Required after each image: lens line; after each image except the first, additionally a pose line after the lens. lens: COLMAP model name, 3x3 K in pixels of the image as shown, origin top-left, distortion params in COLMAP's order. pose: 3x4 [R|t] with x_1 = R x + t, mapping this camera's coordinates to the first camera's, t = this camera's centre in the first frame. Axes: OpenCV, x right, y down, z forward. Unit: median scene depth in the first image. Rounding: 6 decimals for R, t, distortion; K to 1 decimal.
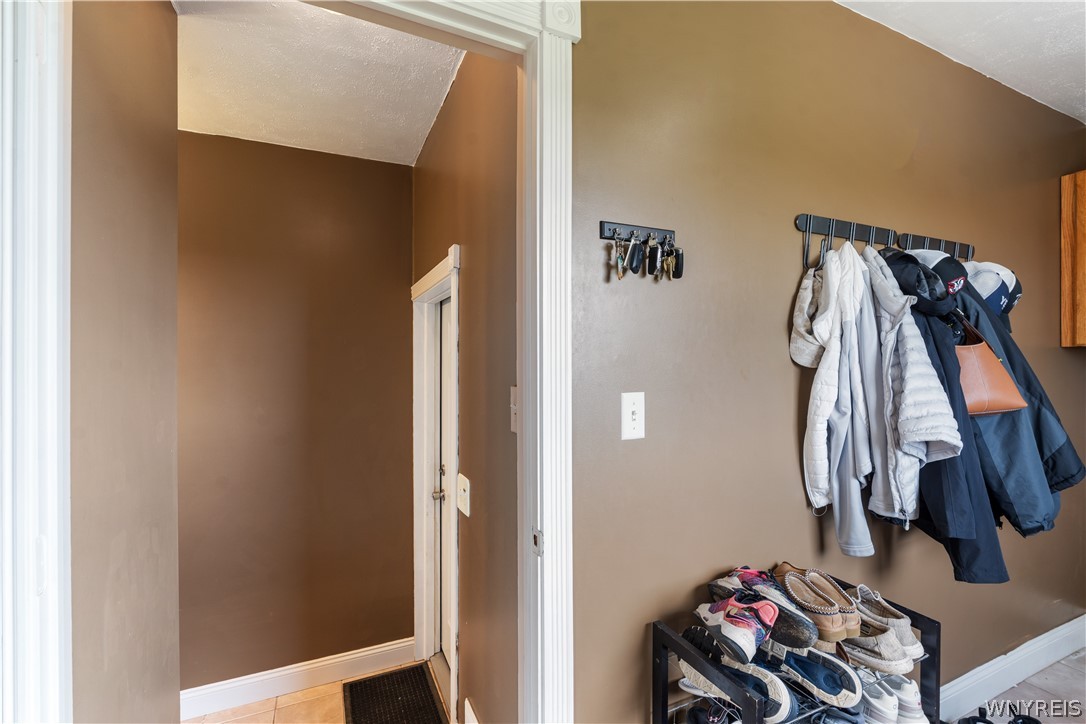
lens RADIAL K [[477.1, 0, 543.0], [0, 477.1, 362.0], [0, 0, 1]] dist [-0.001569, -0.000247]
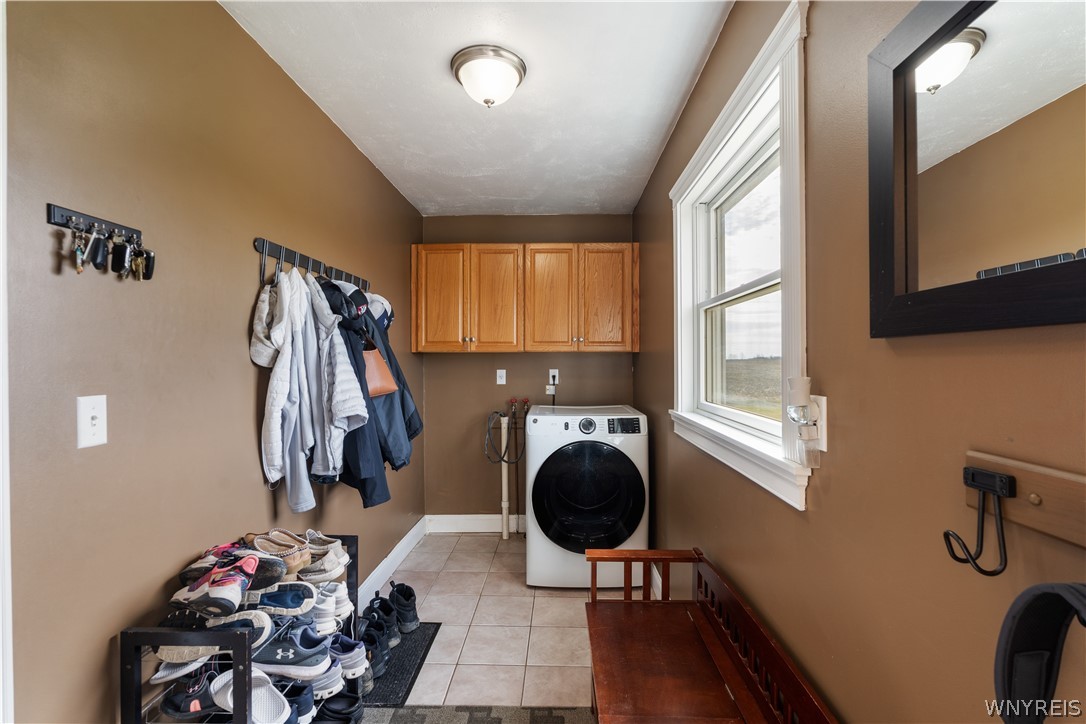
lens RADIAL K [[477.1, 0, 543.0], [0, 477.1, 362.0], [0, 0, 1]] dist [-0.001569, -0.000247]
pose [[0.453308, -0.003254, 0.891348, -0.216701], [0.003715, 0.999992, 0.001761, -0.000628], [-0.891346, 0.002514, 0.453317, -0.184074]]
